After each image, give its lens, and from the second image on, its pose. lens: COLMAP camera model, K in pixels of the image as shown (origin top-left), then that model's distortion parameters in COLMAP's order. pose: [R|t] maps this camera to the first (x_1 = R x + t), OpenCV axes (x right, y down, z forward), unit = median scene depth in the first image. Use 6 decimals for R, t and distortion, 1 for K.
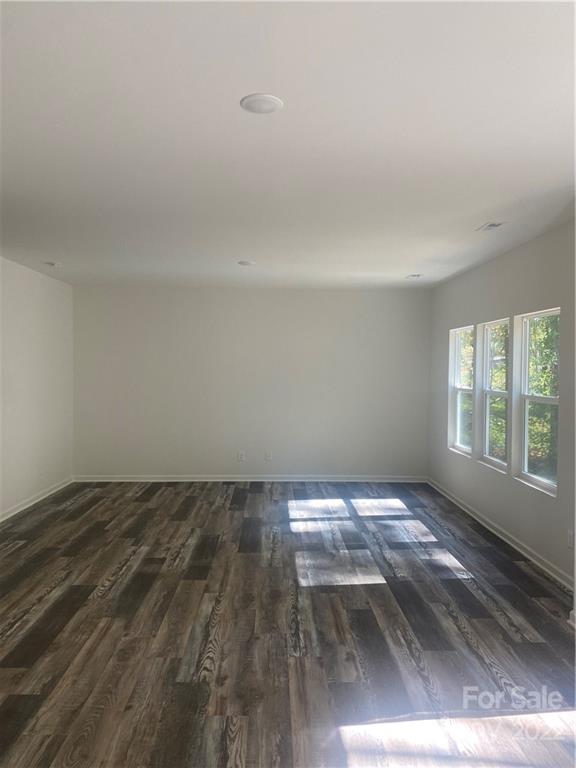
lens RADIAL K [[593.4, 0, 289.6], [0, 593.4, 386.1], [0, 0, 1]] dist [0.018167, -0.006141]
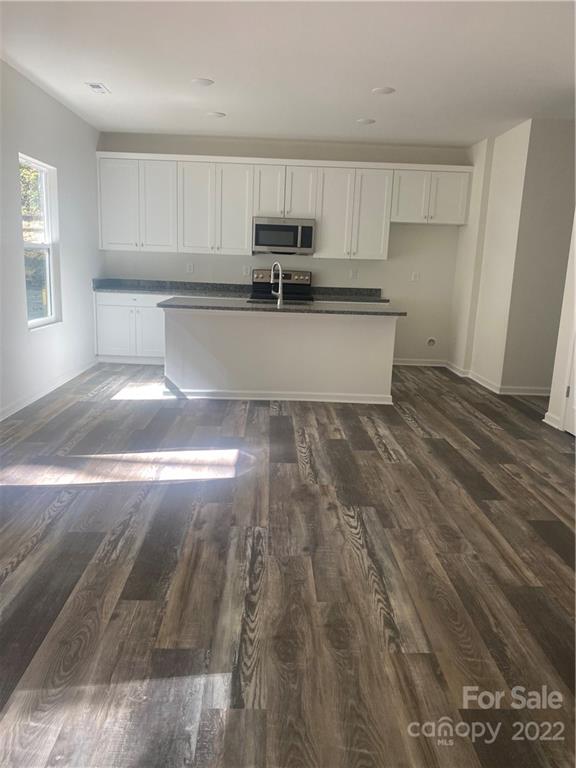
lens RADIAL K [[593.4, 0, 284.3], [0, 593.4, 385.8], [0, 0, 1]] dist [0.018167, -0.006141]
pose [[-0.999115, -0.042009, -0.001872, -0.015300], [-0.041241, 0.970208, 0.238736, 0.027980], [-0.008213, 0.238602, -0.971083, 1.675183]]
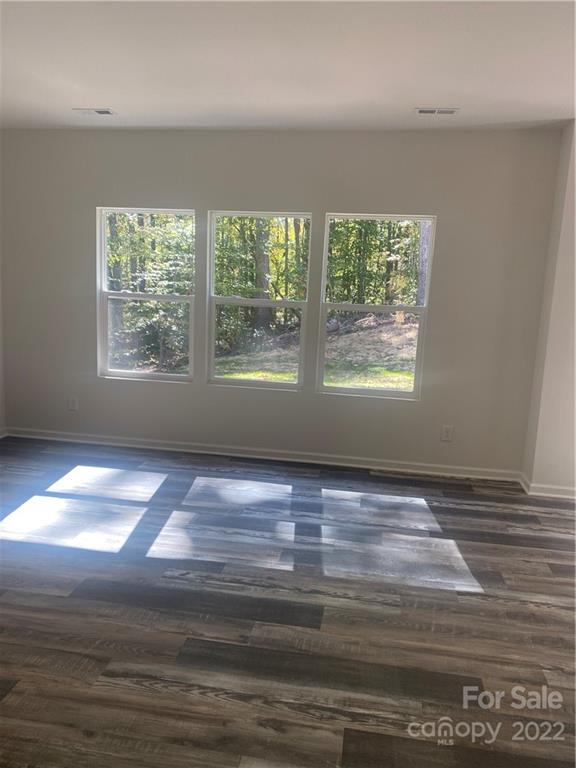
lens RADIAL K [[593.4, 0, 287.8], [0, 593.4, 385.1], [0, 0, 1]] dist [0.018167, -0.006141]
pose [[0.176733, -0.163547, 0.970576, -0.798577], [-0.018188, 0.985387, 0.169355, -0.018992], [-0.984091, -0.047583, 0.171175, 1.362222]]
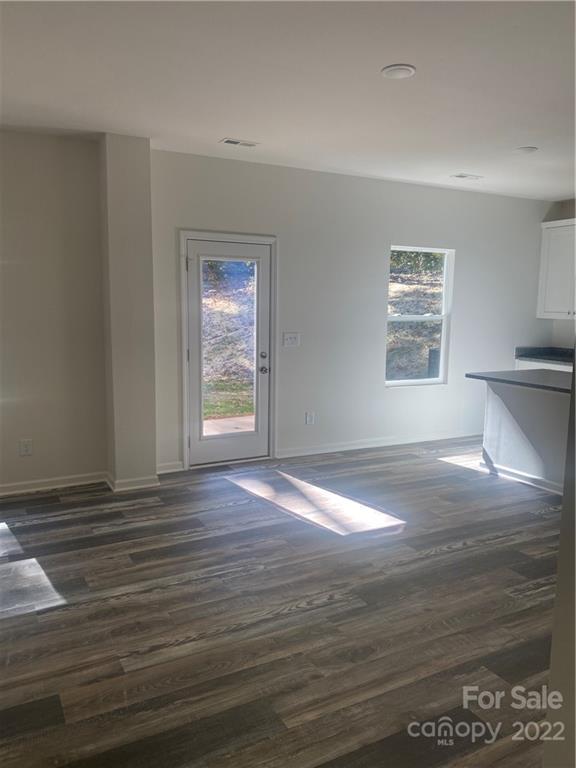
lens RADIAL K [[593.4, 0, 272.9], [0, 593.4, 386.1], [0, 0, 1]] dist [0.018167, -0.006141]
pose [[-0.435921, -0.138228, 0.889306, -0.799449], [0.013103, 0.987055, 0.159844, -0.018351], [-0.899889, 0.081332, -0.428467, 1.290585]]
